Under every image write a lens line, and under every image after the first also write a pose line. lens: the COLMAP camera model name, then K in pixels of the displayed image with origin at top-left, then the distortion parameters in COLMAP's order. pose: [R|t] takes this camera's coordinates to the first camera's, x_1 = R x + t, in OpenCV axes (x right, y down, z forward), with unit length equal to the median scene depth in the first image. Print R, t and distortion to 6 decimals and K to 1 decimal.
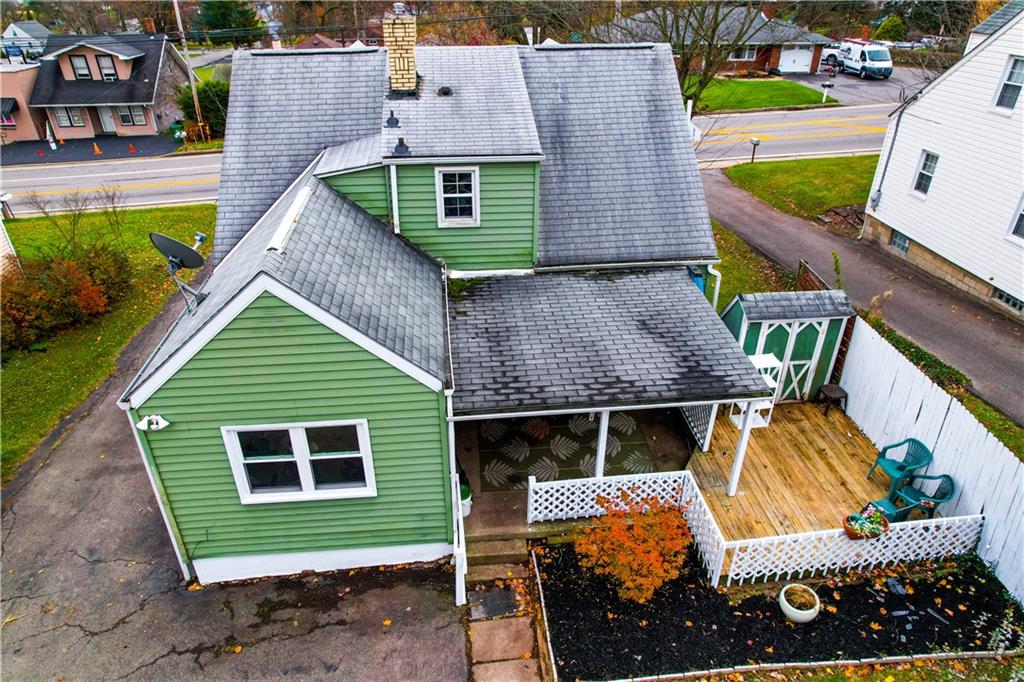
lens RADIAL K [[657.3, 0, 513.2], [0, 657.3, 338.9], [0, 0, 1]] dist [-0.096474, 0.090869]
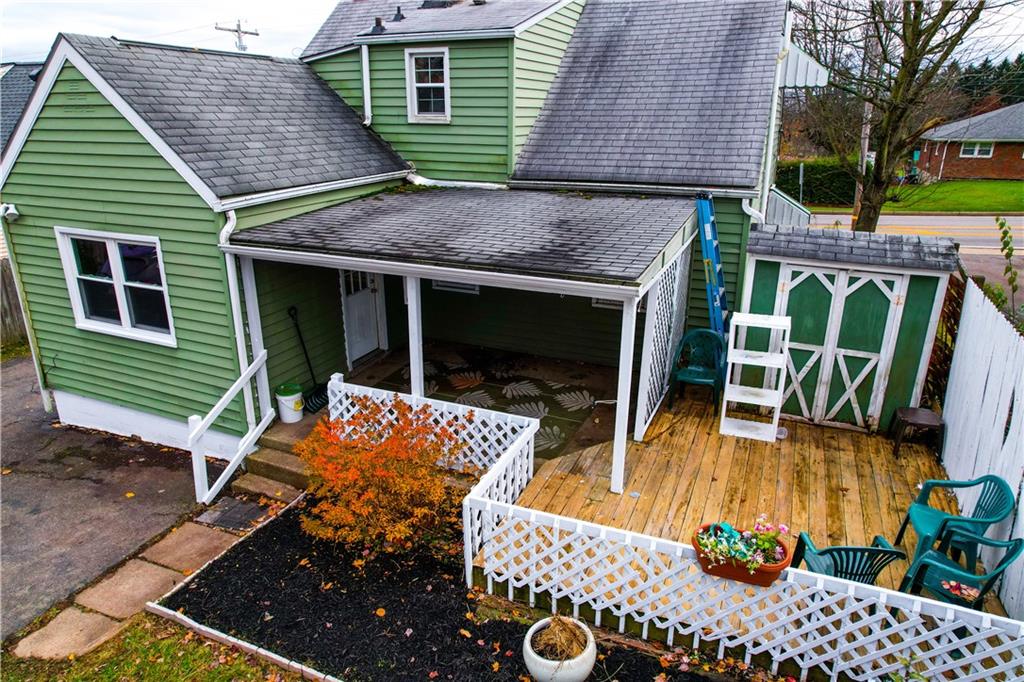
lens RADIAL K [[657.3, 0, 513.2], [0, 657.3, 338.9], [0, 0, 1]] dist [-0.096474, 0.090869]
pose [[0.871659, 0.162697, -0.462321, 0.532826], [-0.245499, 0.961363, -0.124546, 0.212748], [0.424195, 0.222061, 0.877922, 0.412659]]
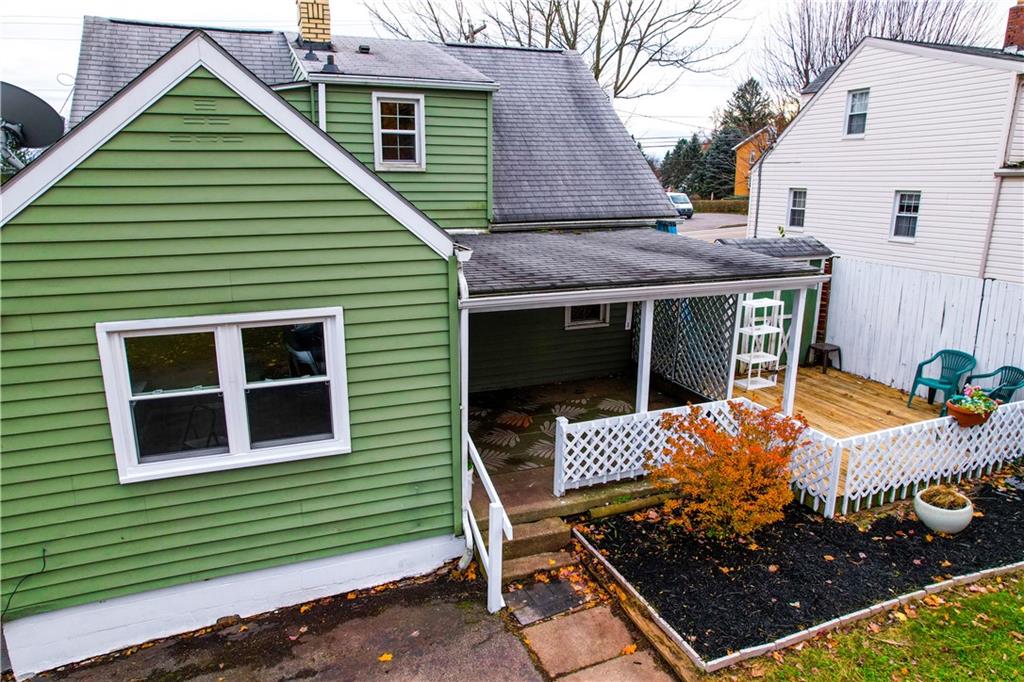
lens RADIAL K [[657.3, 0, 513.2], [0, 657.3, 338.9], [0, 0, 1]] dist [-0.096474, 0.090869]
pose [[0.963021, -0.064334, 0.261632, -0.202510], [0.133729, 0.957147, -0.256878, 0.301366], [-0.233894, 0.282367, 0.930356, 0.308746]]
